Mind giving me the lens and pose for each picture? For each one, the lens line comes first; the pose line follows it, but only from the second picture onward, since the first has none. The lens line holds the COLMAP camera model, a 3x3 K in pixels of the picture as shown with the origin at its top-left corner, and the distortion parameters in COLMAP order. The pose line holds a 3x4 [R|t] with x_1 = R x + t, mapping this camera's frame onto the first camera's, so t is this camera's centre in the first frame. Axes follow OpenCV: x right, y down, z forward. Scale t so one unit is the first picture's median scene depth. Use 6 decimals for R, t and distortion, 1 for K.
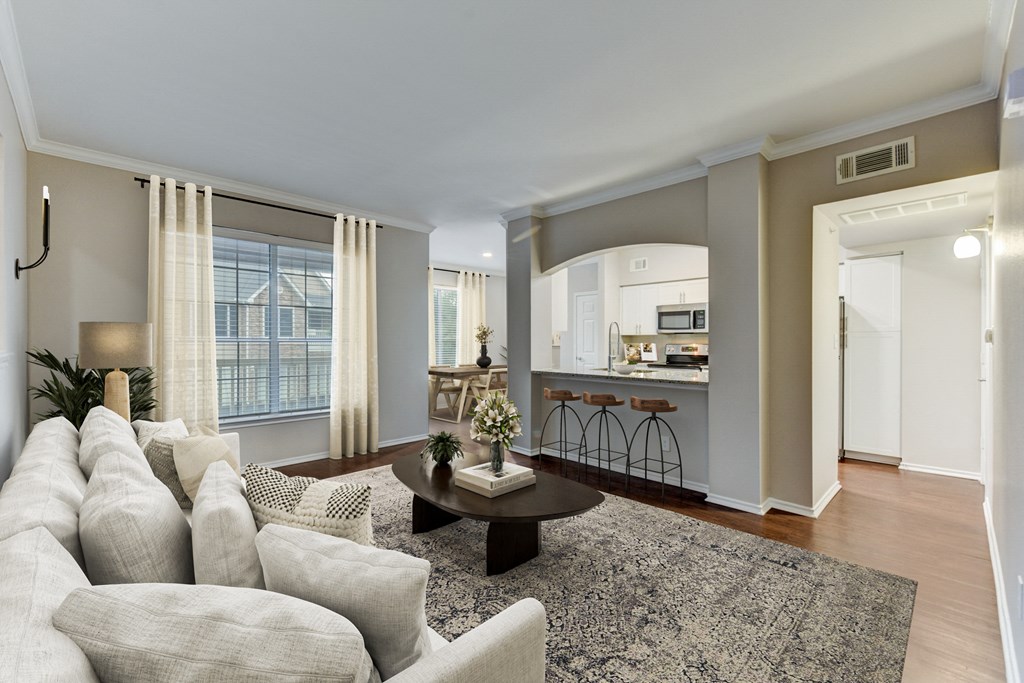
lens RADIAL K [[438.6, 0, 513.6], [0, 438.6, 338.9], [0, 0, 1]] dist [-0.003115, -0.000402]
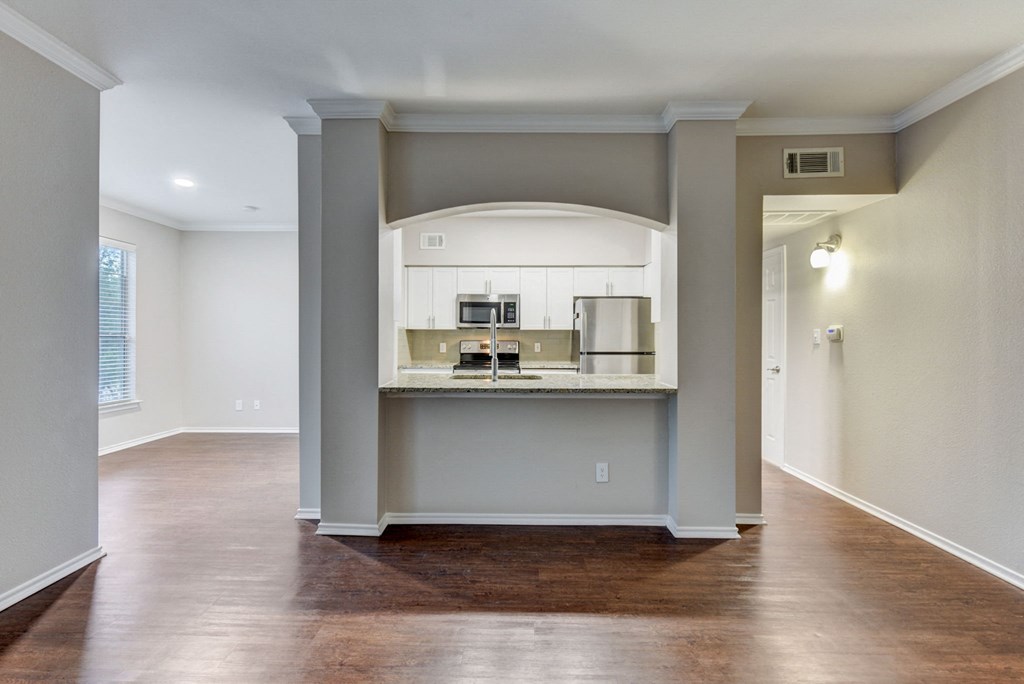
lens RADIAL K [[438.6, 0, 513.6], [0, 438.6, 339.4], [0, 0, 1]] dist [-0.003115, -0.000402]
pose [[0.711182, -0.000478, 0.703007, -0.243200], [-0.007793, 0.999933, 0.008564, 0.002642], [-0.702964, -0.011569, 0.711131, 0.465848]]
